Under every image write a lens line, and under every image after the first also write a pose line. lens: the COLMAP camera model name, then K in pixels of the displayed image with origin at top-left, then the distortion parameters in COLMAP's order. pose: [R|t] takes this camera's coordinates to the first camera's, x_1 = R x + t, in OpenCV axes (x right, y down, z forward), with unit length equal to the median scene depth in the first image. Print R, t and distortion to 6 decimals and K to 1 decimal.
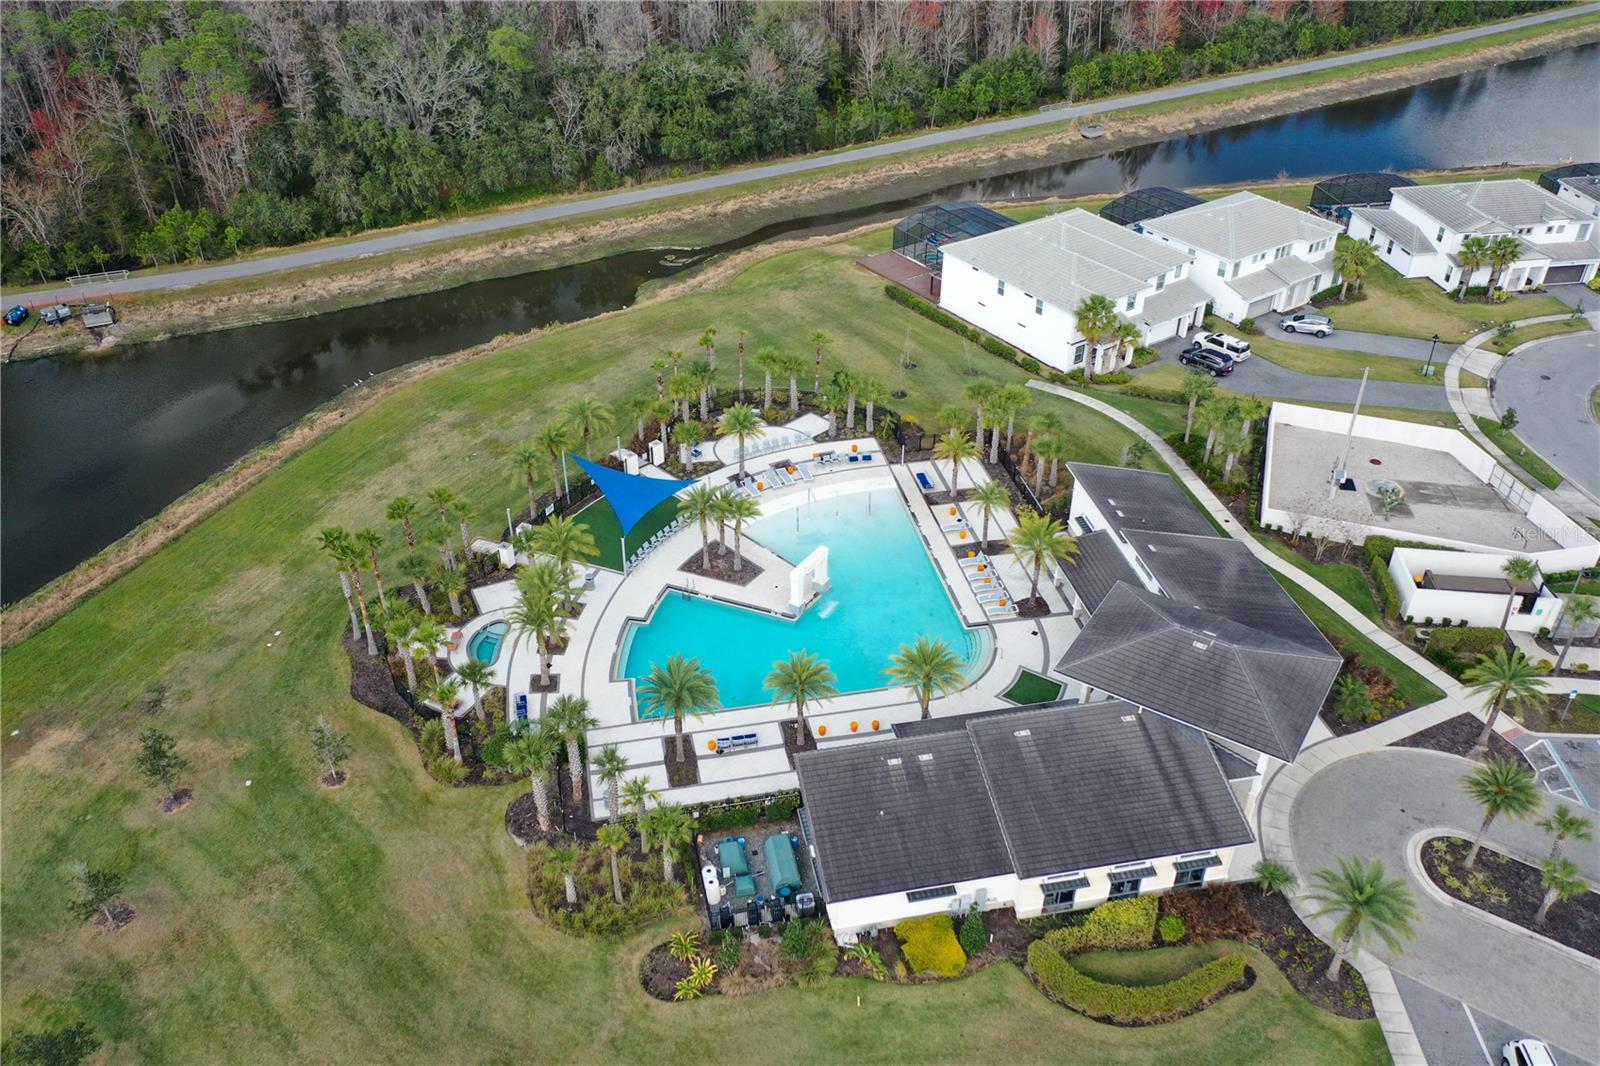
lens RADIAL K [[1266.0, 0, 800.0], [0, 1266.0, 533.0], [0, 0, 1]] dist [0.014564, 0.008310]
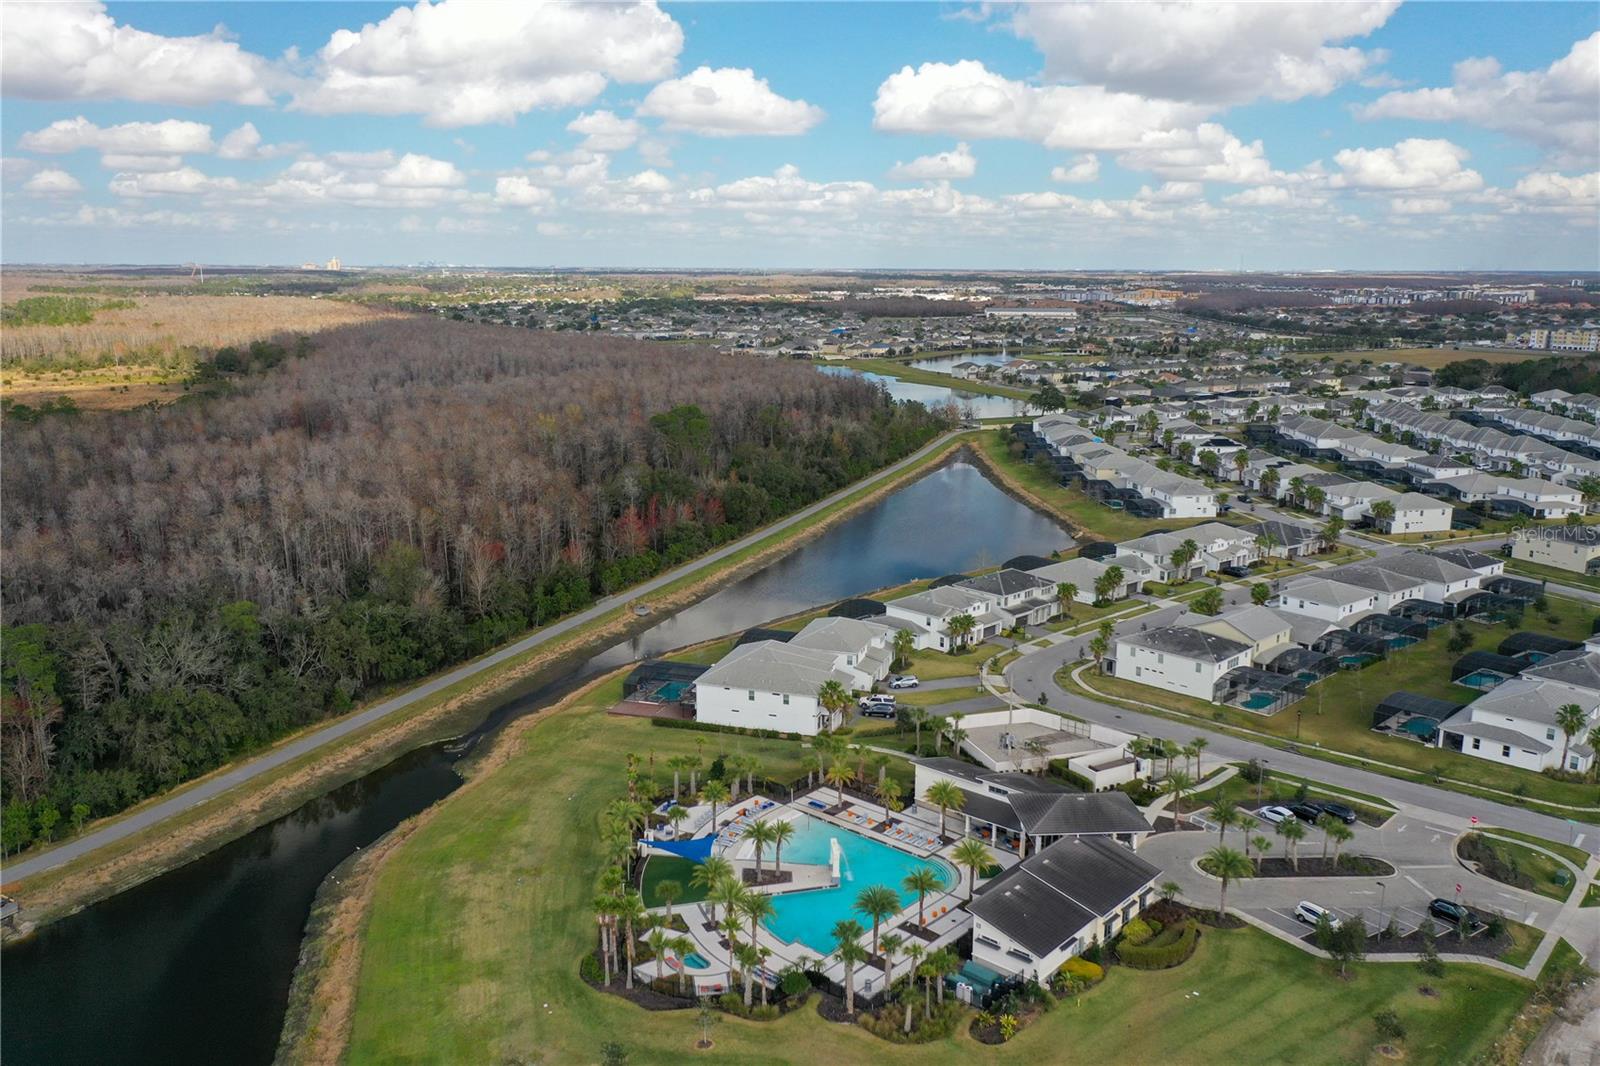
lens RADIAL K [[1266.0, 0, 800.0], [0, 1266.0, 533.0], [0, 0, 1]] dist [0.014564, 0.008310]
pose [[0.796859, -0.122900, 0.591533, -0.615543], [0.341038, 0.899690, -0.272491, 0.057640], [-0.498708, 0.418872, 0.758839, -0.232331]]
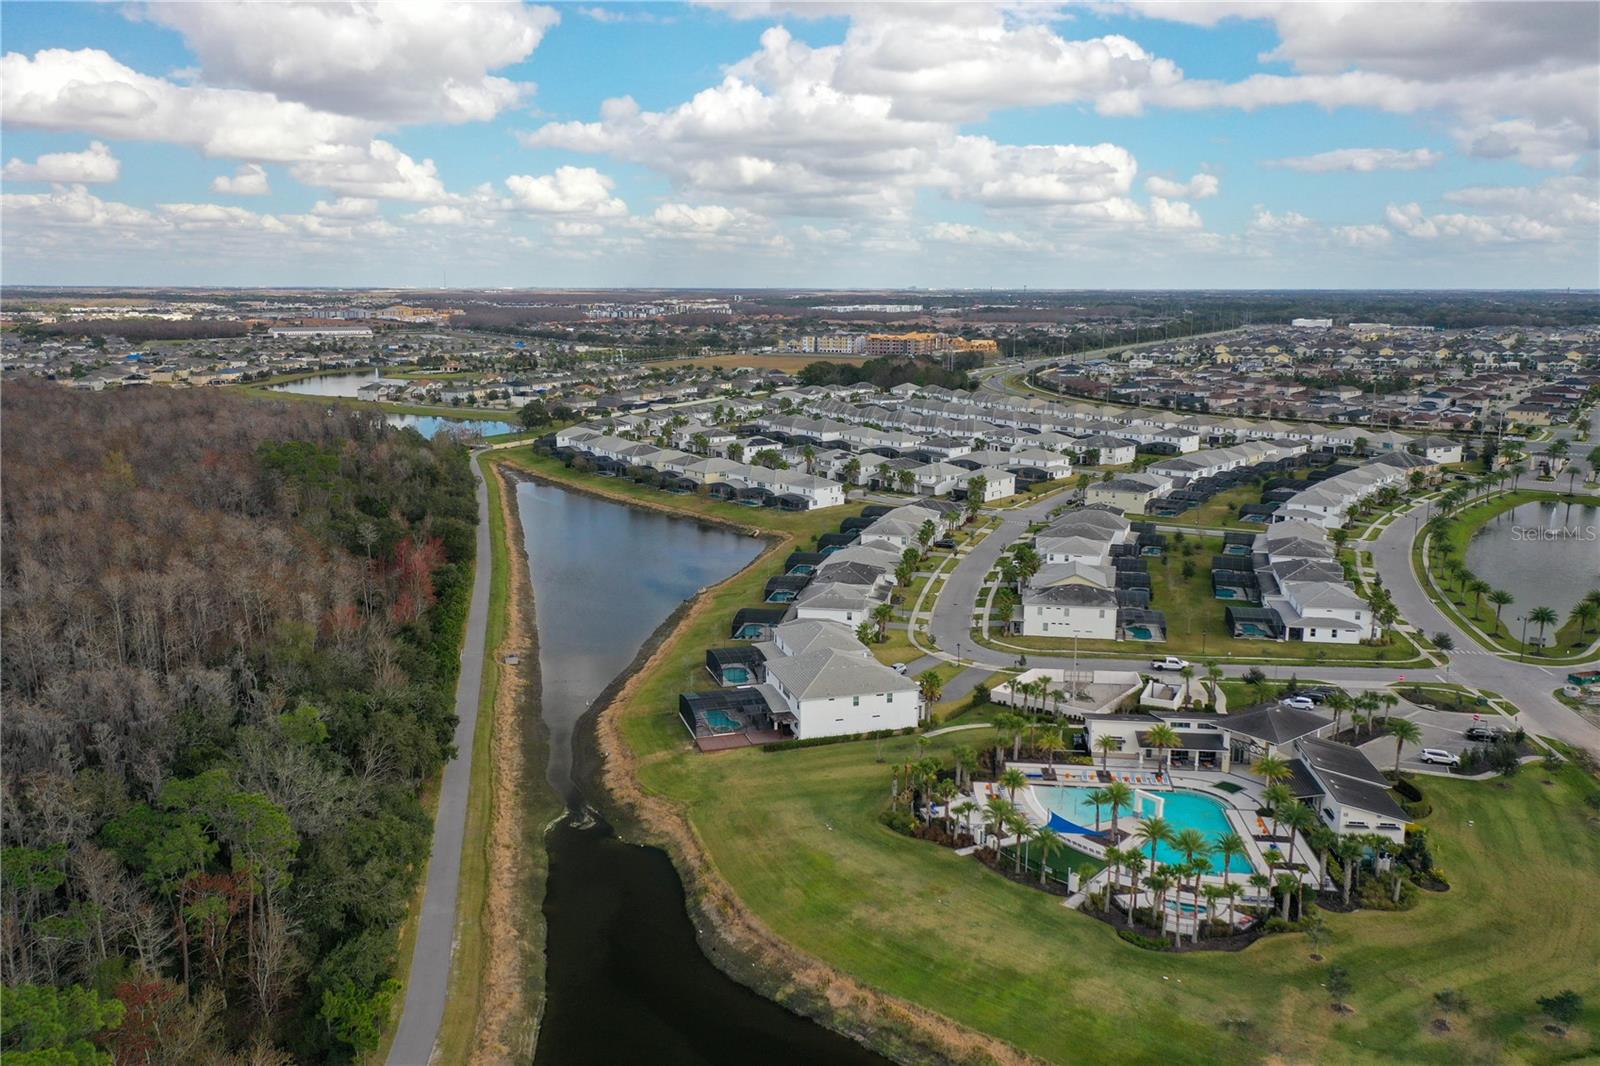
lens RADIAL K [[1260.7, 0, 798.1], [0, 1260.7, 559.8], [0, 0, 1]] dist [0.011908, 0.010022]
pose [[0.307051, -0.203195, 0.929748, -1.157597], [0.540230, 0.841500, 0.005496, -0.357248], [-0.783499, 0.500590, 0.368156, 0.381931]]
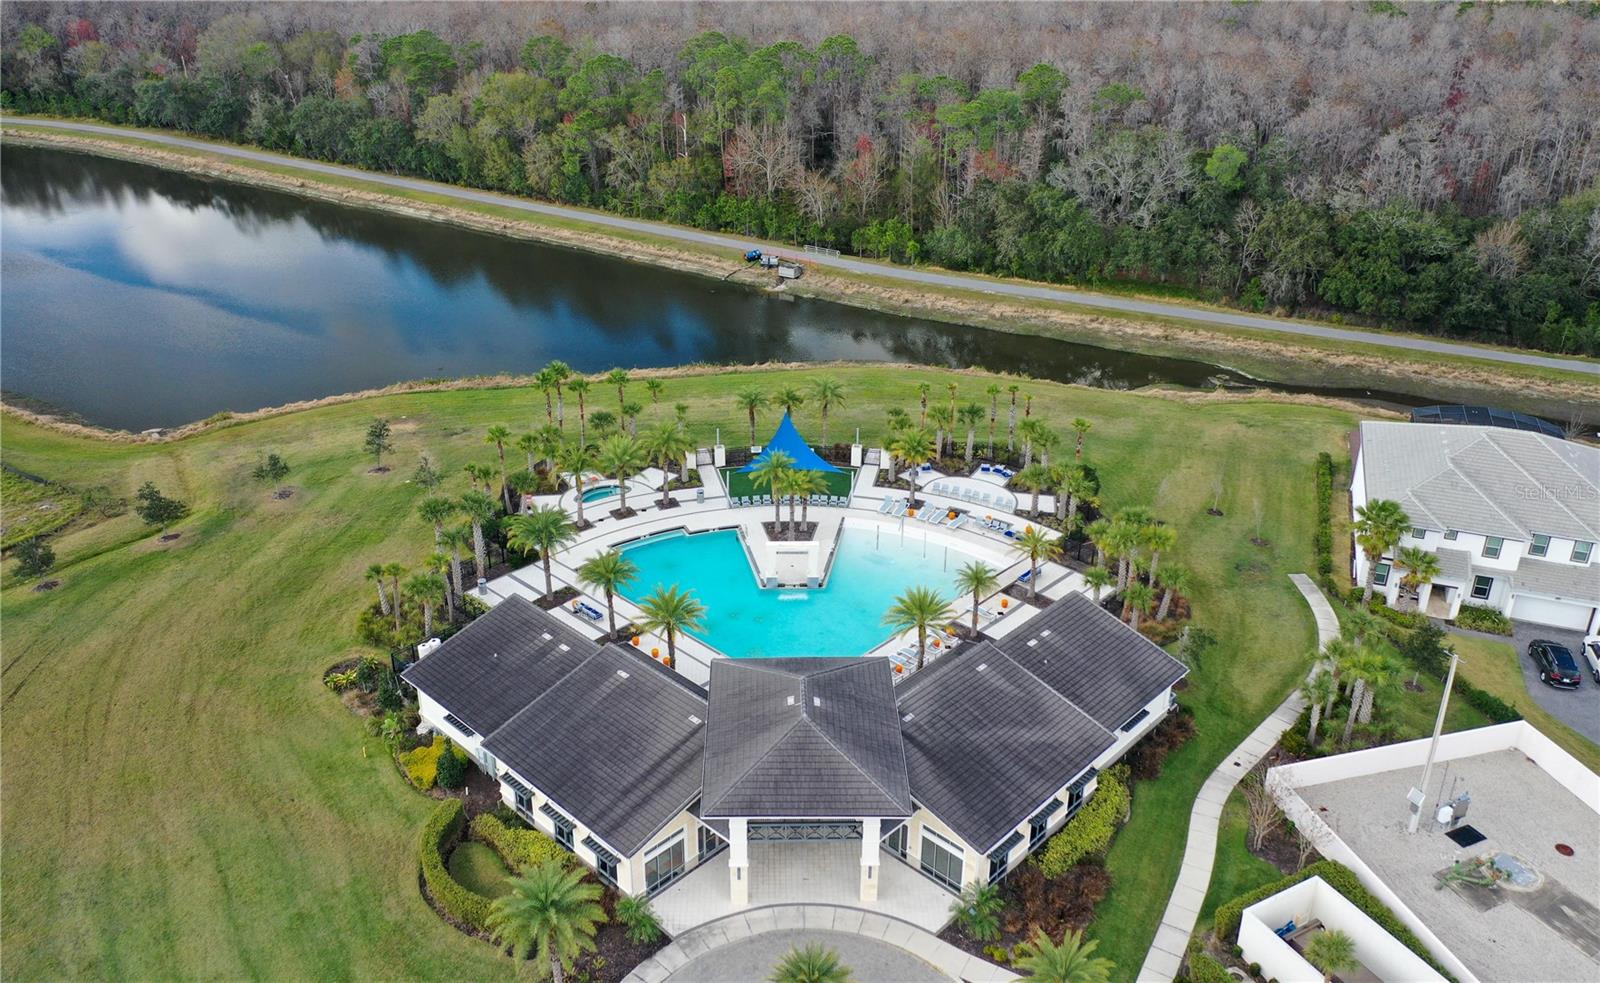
lens RADIAL K [[1270.0, 0, 800.4], [0, 1270.0, 458.8], [0, 0, 1]] dist [0.009751, 0.004214]
pose [[0.571220, 0.345034, -0.744754, 0.523854], [-0.472735, 0.880048, 0.045130, -0.061854], [0.670991, 0.326292, 0.665811, 0.181072]]
